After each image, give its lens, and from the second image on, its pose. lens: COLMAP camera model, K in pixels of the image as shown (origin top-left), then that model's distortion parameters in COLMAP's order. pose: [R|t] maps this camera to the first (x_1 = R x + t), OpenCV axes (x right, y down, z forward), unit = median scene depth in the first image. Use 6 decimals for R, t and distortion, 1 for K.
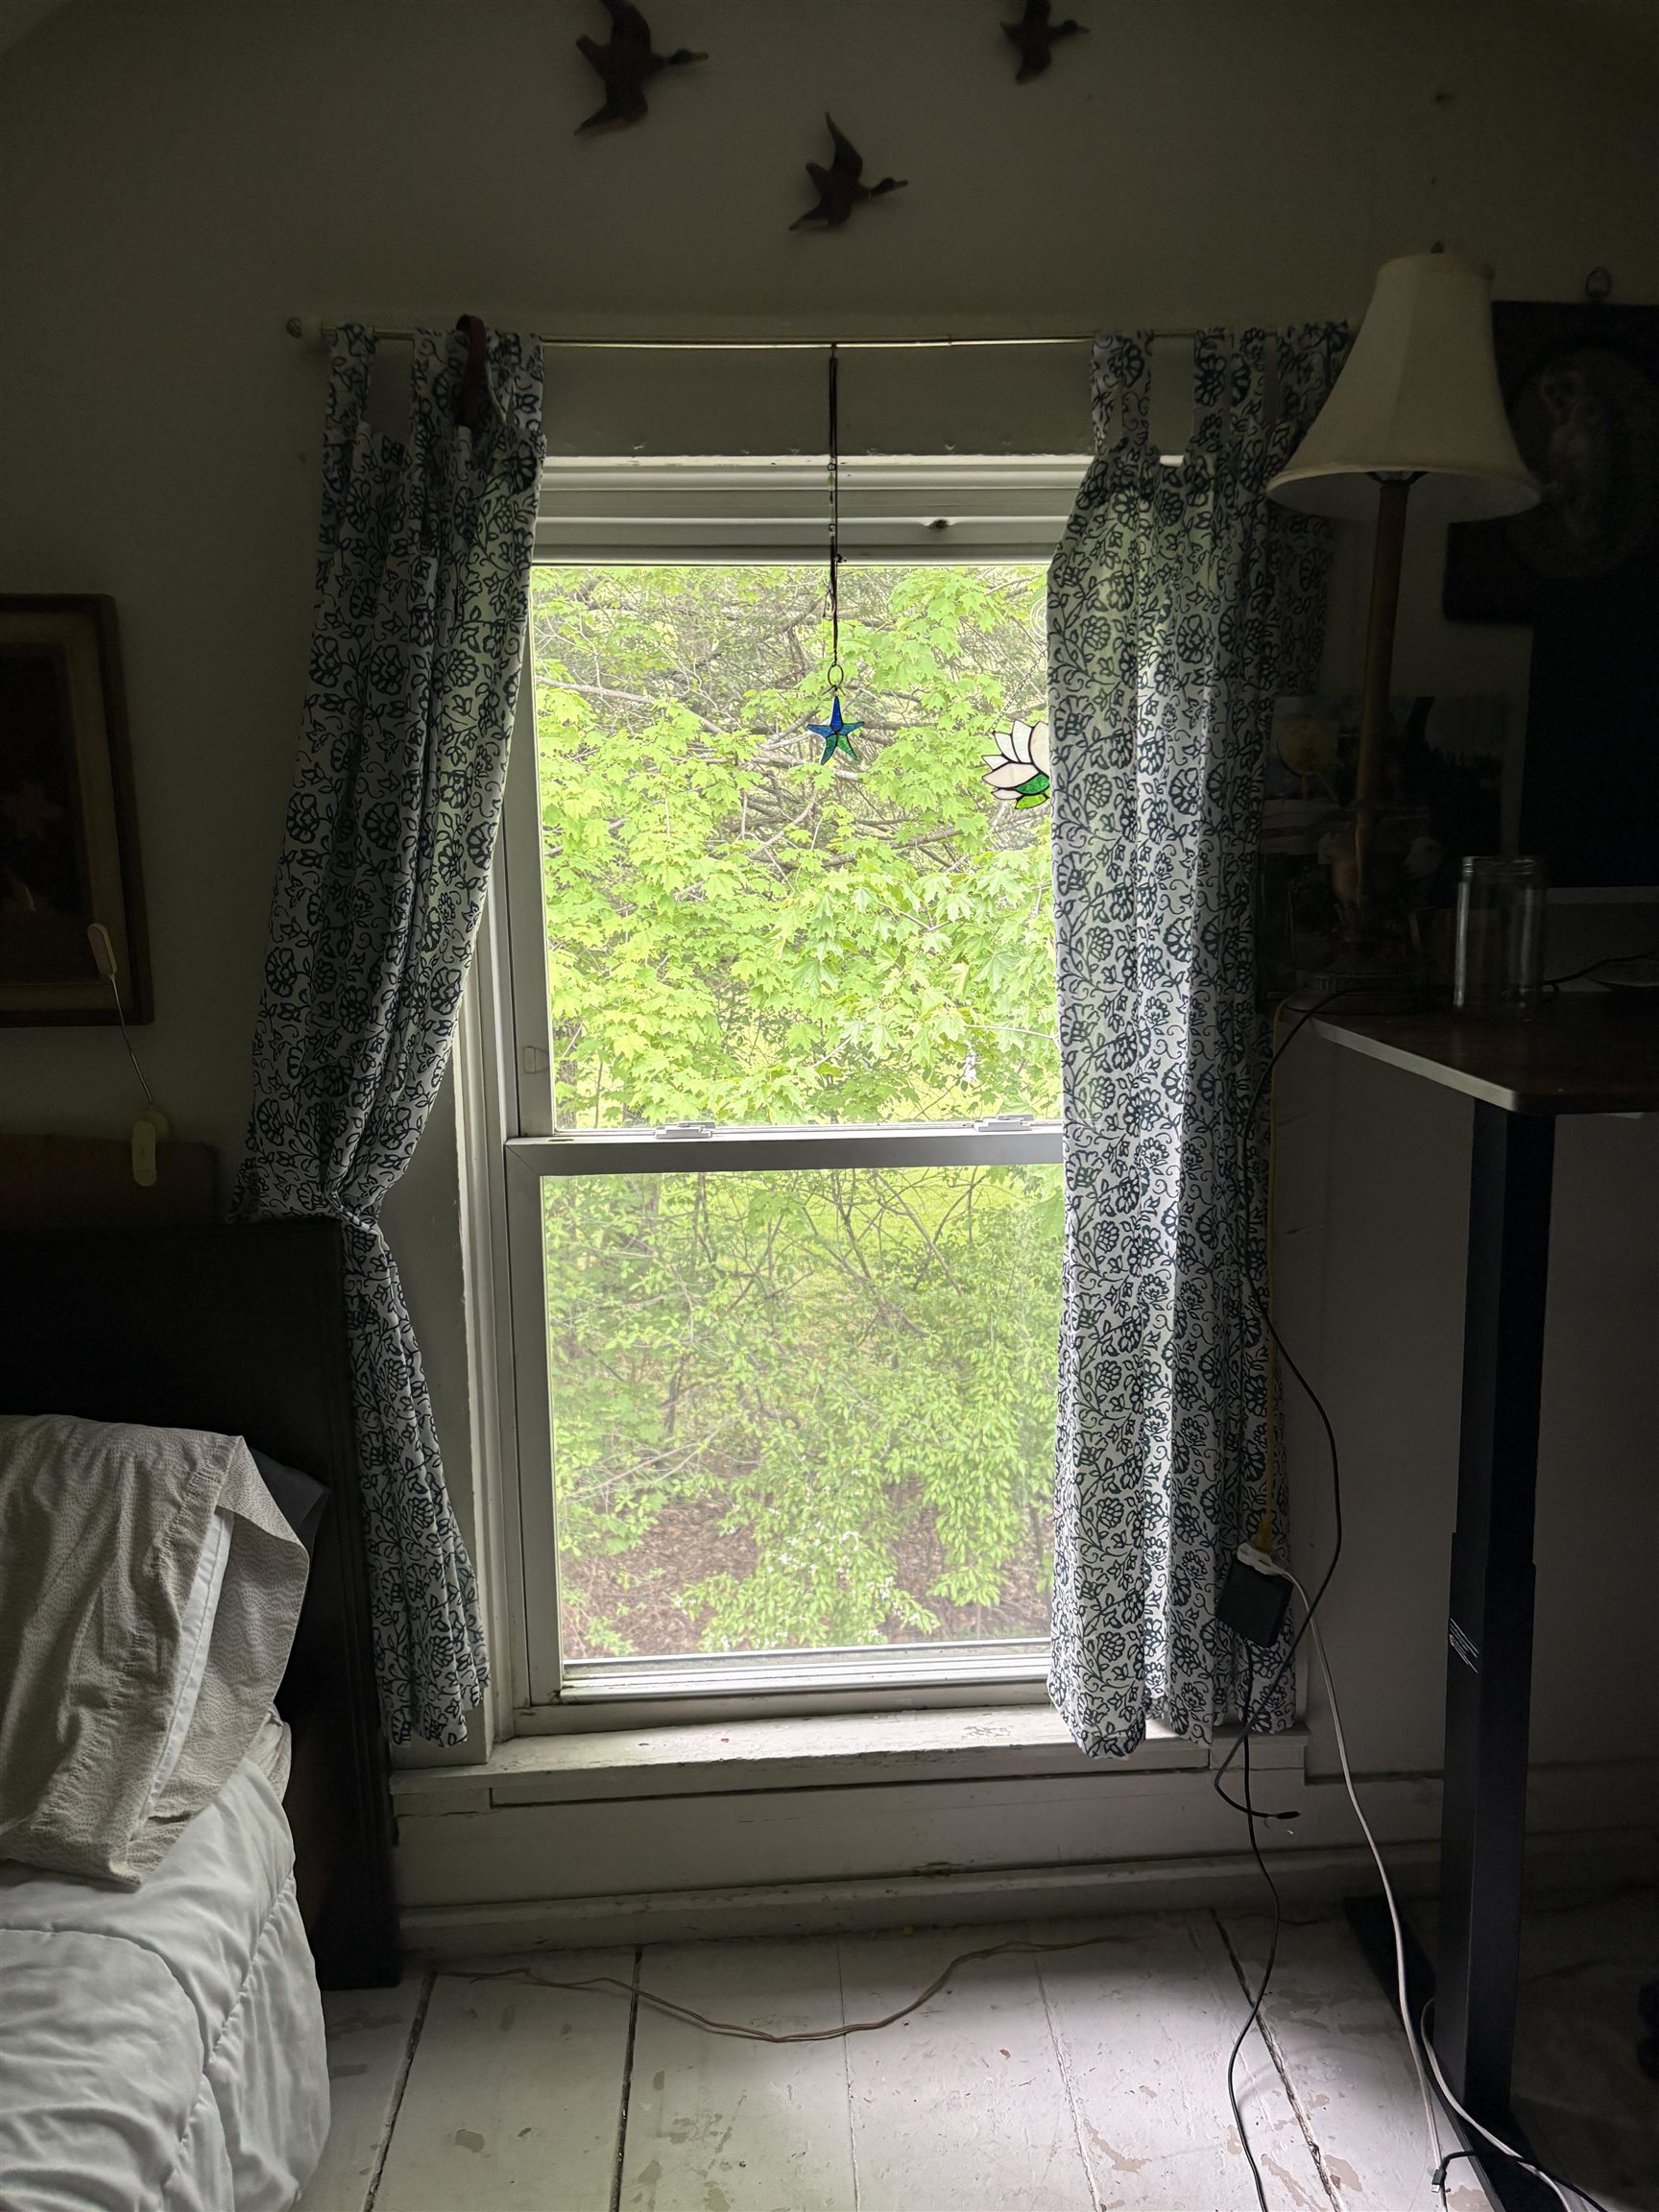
lens RADIAL K [[1686.5, 0, 839.1], [0, 1686.5, 1107.6], [0, 0, 1]] dist [0.046713, -0.049408]
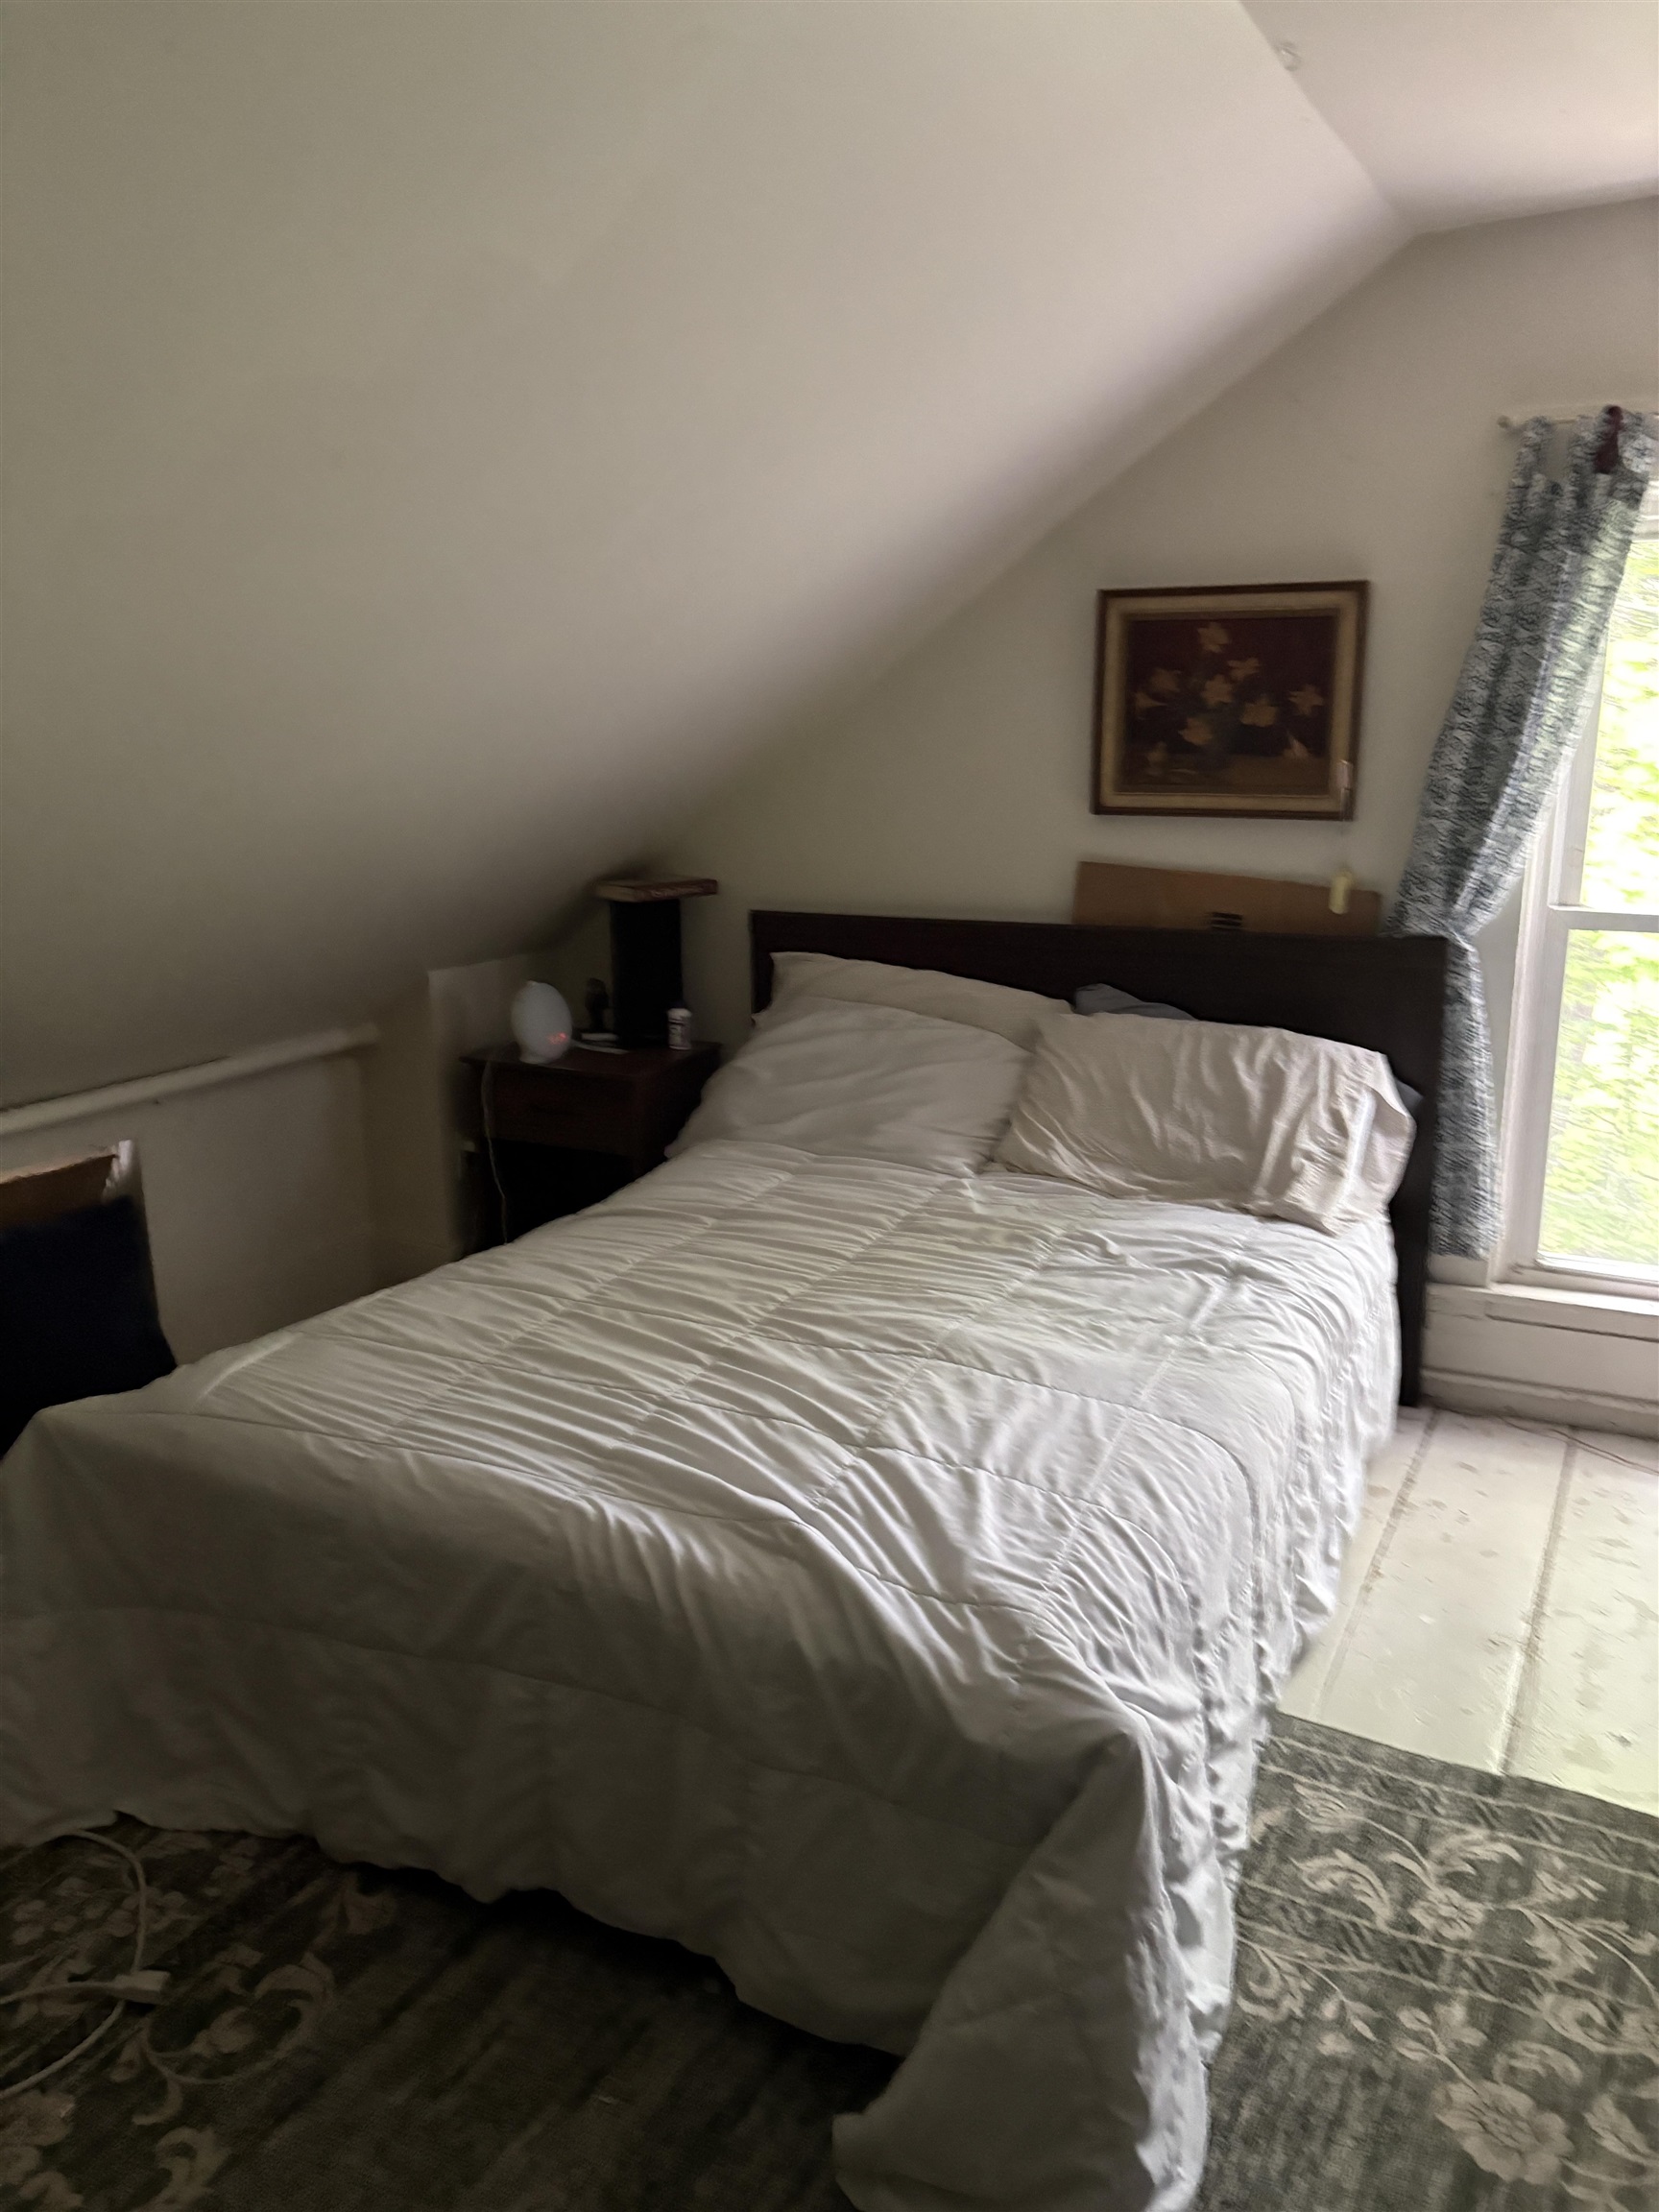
lens RADIAL K [[1686.5, 0, 778.0], [0, 1686.5, 1090.4], [0, 0, 1]] dist [0.046713, -0.049408]
pose [[0.852610, 0.122110, -0.508081, 0.019272], [-0.097110, 0.992402, 0.075549, 0.162202], [0.513446, -0.015074, 0.857990, -0.876940]]
